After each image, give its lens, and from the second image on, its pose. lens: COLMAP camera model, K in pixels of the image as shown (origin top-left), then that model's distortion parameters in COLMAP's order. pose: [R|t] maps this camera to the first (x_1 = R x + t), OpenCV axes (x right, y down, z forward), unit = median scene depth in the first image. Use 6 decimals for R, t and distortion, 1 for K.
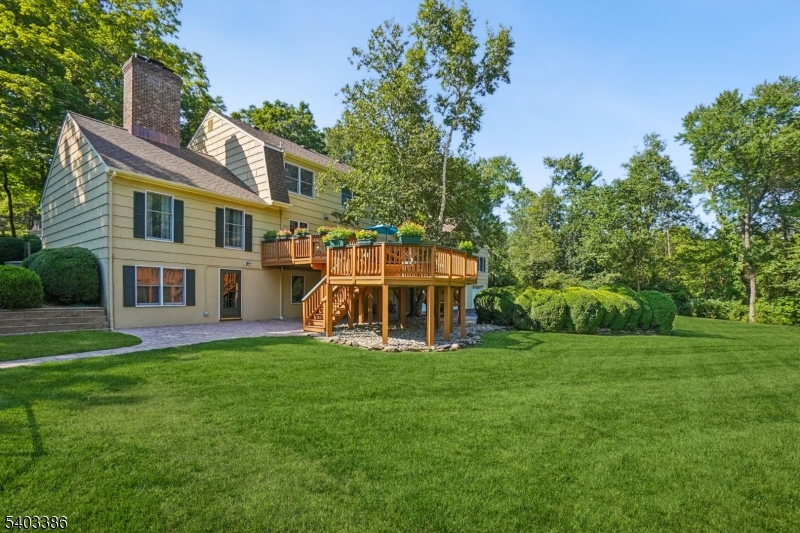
lens RADIAL K [[362.3, 0, 402.3], [0, 362.3, 298.5], [0, 0, 1]] dist [-0.032704, 0.000272]
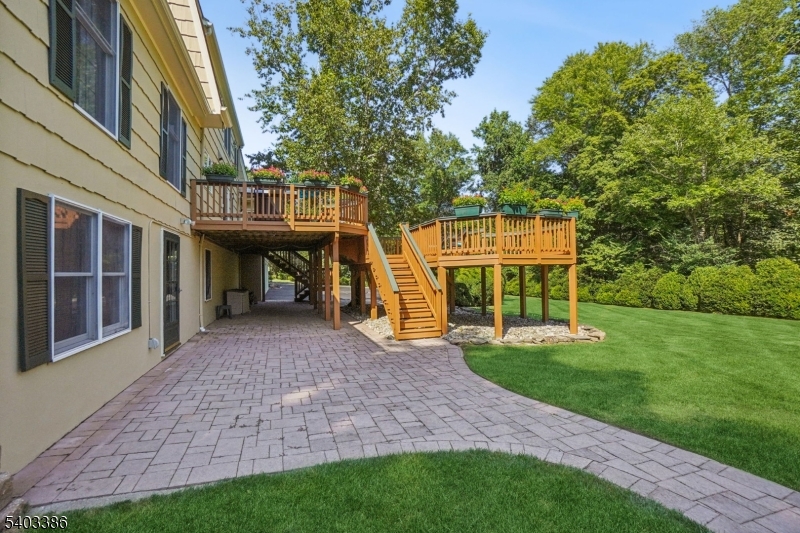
lens RADIAL K [[353.3, 0, 394.7], [0, 353.3, 262.2], [0, 0, 1]] dist [-0.071896, 0.024923]
pose [[0.602172, -0.002182, 0.798364, -0.552296], [0.038477, 0.998914, -0.026290, -0.021703], [-0.797439, 0.046550, 0.601601, 0.461389]]
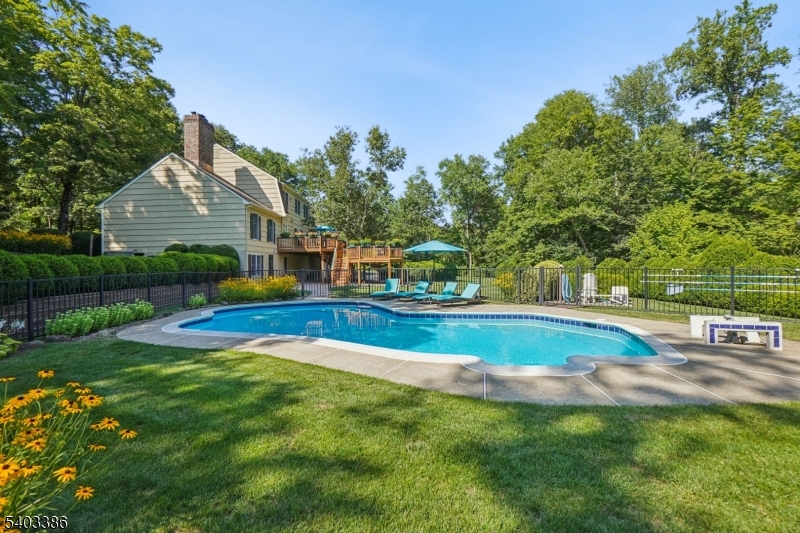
lens RADIAL K [[353.3, 0, 394.7], [0, 353.3, 262.2], [0, 0, 1]] dist [-0.071896, 0.024923]
pose [[0.817193, -0.019980, 0.576018, -0.817949], [0.034387, 0.999309, -0.014123, -0.000915], [-0.575337, 0.031349, 0.817315, -0.598349]]
